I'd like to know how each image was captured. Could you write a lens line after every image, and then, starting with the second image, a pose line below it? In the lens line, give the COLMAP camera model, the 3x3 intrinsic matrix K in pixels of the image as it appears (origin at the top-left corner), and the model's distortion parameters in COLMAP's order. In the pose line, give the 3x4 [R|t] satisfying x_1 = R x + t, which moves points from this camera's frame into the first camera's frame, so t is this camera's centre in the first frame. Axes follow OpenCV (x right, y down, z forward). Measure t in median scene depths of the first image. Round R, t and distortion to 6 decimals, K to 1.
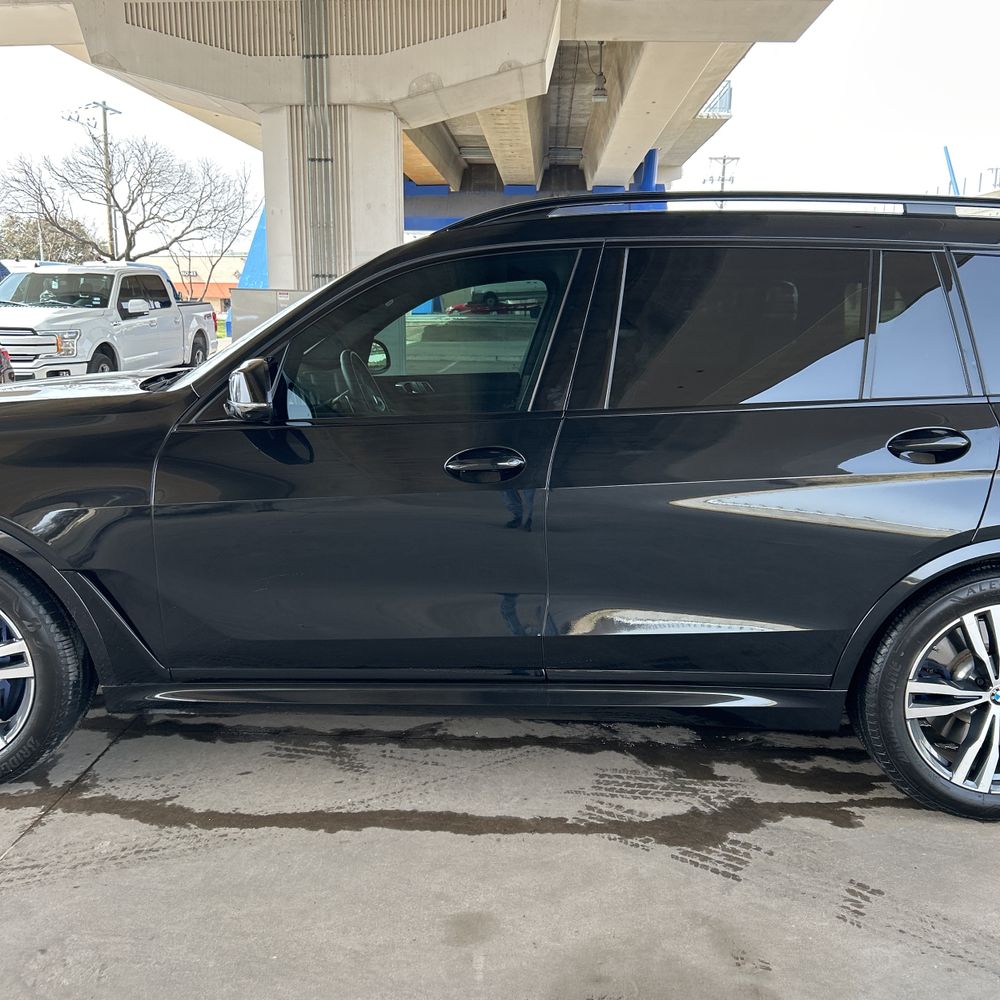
lens RADIAL K [[1008.9, 0, 485.1], [0, 1008.9, 506.7], [0, 0, 1]] dist [0.011861, 0.000000]
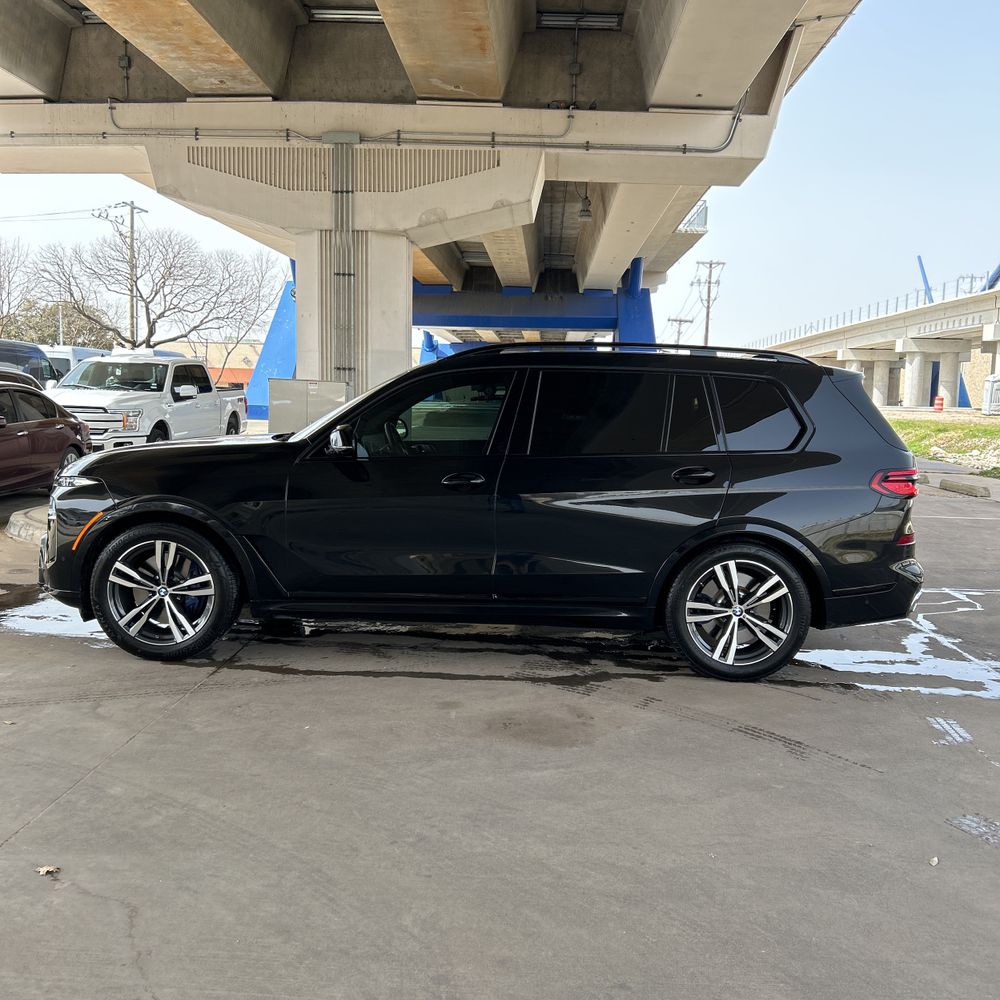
lens RADIAL K [[1008.9, 0, 504.4], [0, 1008.9, 503.0], [0, 0, 1]] dist [0.011861, 0.000000]
pose [[0.999644, 0.017195, 0.020424, 0.008548], [-0.015298, 0.995856, -0.089645, 0.035820], [-0.021881, 0.089301, 0.995764, -0.190020]]
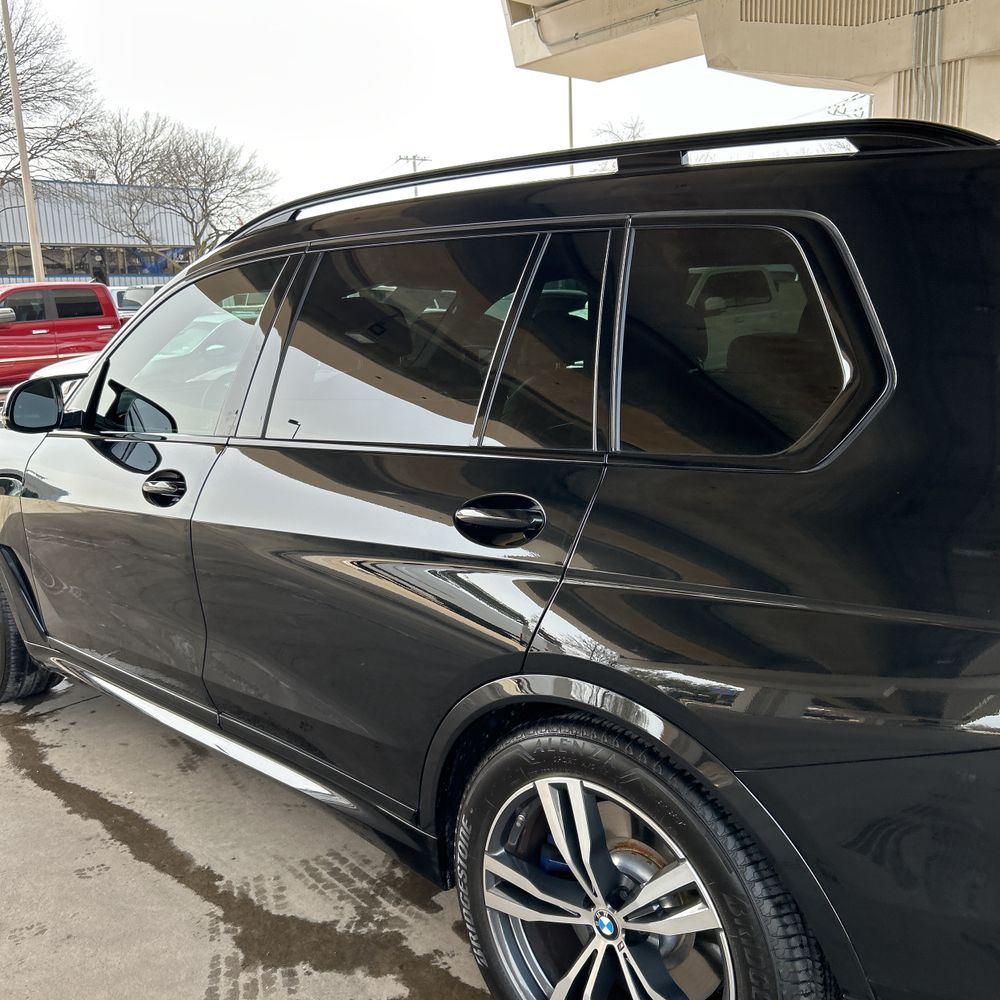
lens RADIAL K [[1008.9, 0, 492.1], [0, 1008.9, 496.0], [0, 0, 1]] dist [0.011861, 0.000000]
pose [[0.736265, 0.094352, -0.670084, 0.189612], [-0.093076, 0.994940, 0.037825, -0.021627], [0.670262, 0.034520, 0.741321, 0.104850]]
